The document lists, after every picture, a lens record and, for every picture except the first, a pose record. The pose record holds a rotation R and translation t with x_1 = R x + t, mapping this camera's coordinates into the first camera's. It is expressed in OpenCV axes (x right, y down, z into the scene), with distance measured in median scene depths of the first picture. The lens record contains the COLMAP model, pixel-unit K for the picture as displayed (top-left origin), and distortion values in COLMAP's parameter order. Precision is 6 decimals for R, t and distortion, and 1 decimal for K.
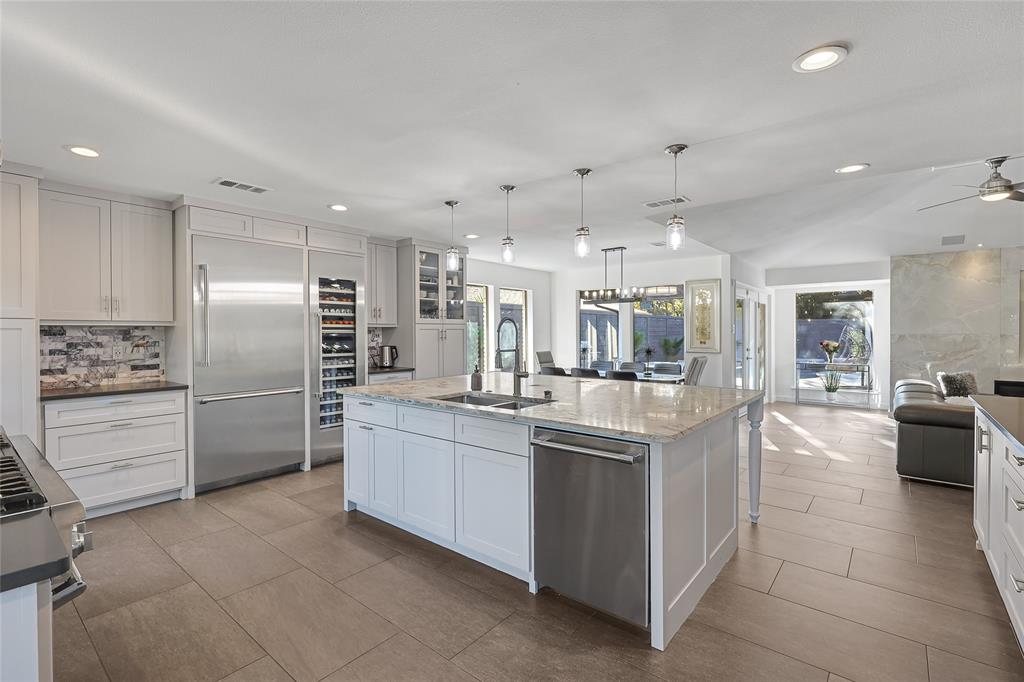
lens RADIAL K [[463.8, 0, 514.1], [0, 463.8, 334.5], [0, 0, 1]] dist [0.001904, 0.000237]
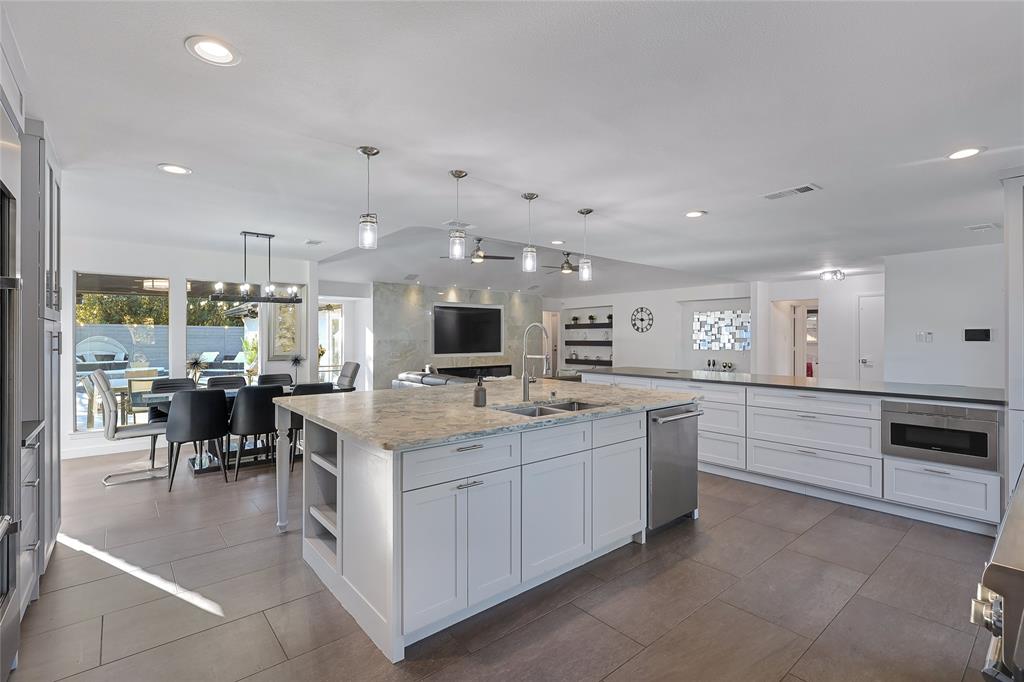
lens RADIAL K [[463.8, 0, 509.5], [0, 463.8, 336.5], [0, 0, 1]] dist [0.001904, 0.000237]
pose [[0.197647, 0.004513, 0.980263, -0.952592], [0.005438, 0.999969, -0.005701, -0.002959], [-0.980258, 0.006457, 0.197617, 0.820932]]
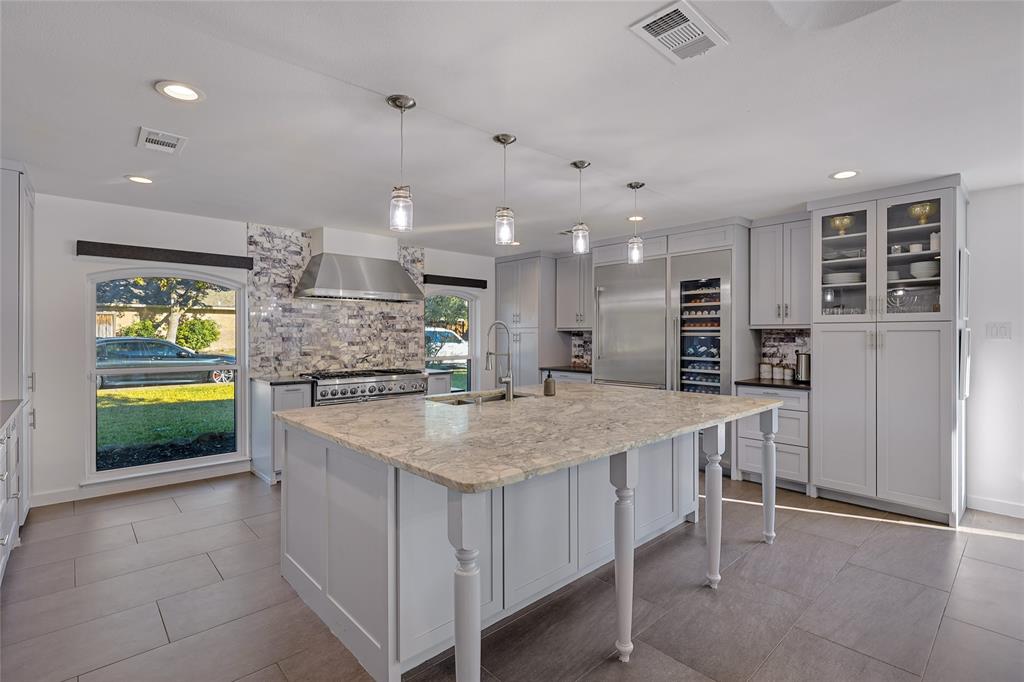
lens RADIAL K [[482.9, 0, 510.5], [0, 482.9, 336.6], [0, 0, 1]] dist [0.000566, -0.000129]
pose [[-0.143354, 0.007950, -0.989639, 0.643589], [-0.004339, 0.999953, 0.008662, -0.008688], [0.989662, 0.005536, -0.143313, 0.736826]]
